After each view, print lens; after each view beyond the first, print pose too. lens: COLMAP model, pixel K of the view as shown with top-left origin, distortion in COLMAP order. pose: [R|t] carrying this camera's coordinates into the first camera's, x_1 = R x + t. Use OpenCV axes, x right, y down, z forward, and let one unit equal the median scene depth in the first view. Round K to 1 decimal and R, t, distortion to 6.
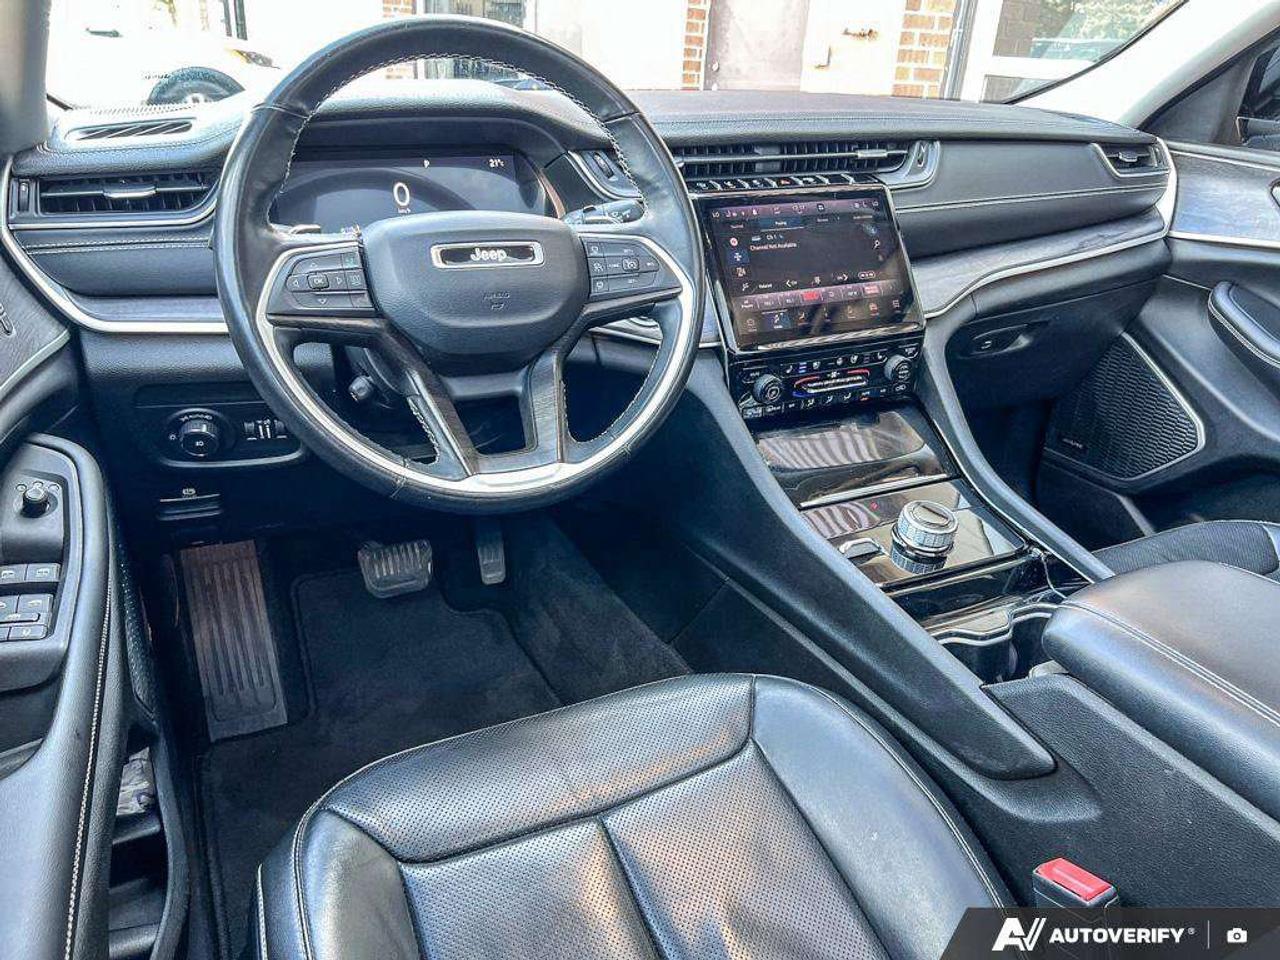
lens RADIAL K [[985.9, 0, 647.5], [0, 985.9, 481.5], [0, 0, 1]] dist [0.038090, -0.051821]
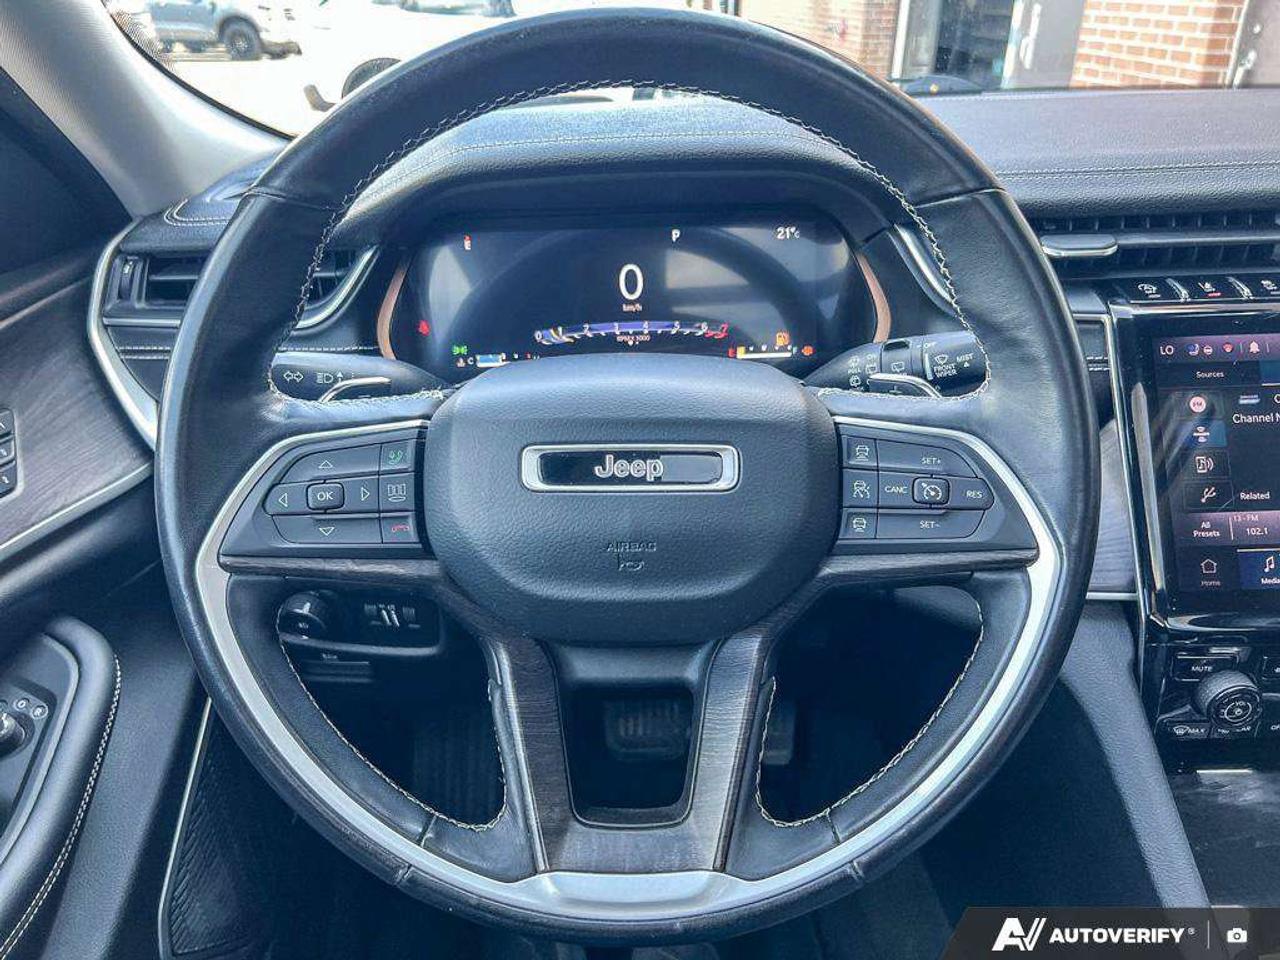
lens RADIAL K [[985.9, 0, 640.9], [0, 985.9, 479.8], [0, 0, 1]] dist [0.038090, -0.051821]
pose [[0.896324, 0.143139, -0.419659, 0.051570], [-0.133703, 0.989657, 0.051988, -0.199081], [0.422760, 0.009512, 0.906192, 0.420453]]
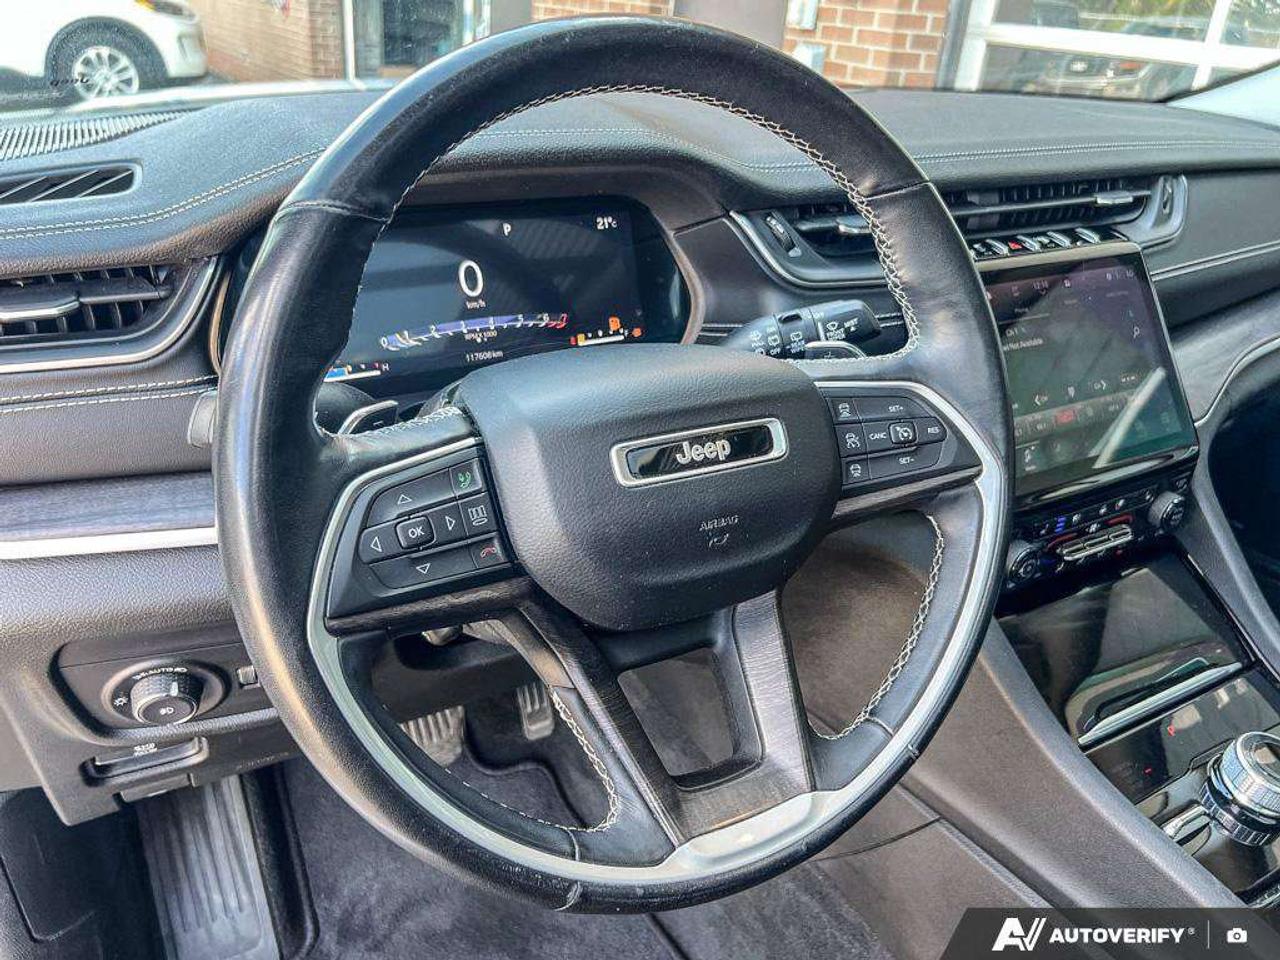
lens RADIAL K [[985.9, 0, 642.4], [0, 985.9, 474.1], [0, 0, 1]] dist [0.038090, -0.051821]
pose [[0.997833, -0.015759, 0.063880, -0.183473], [0.013578, 0.999315, 0.034430, -0.187040], [-0.064379, -0.033488, 0.997363, 0.353237]]
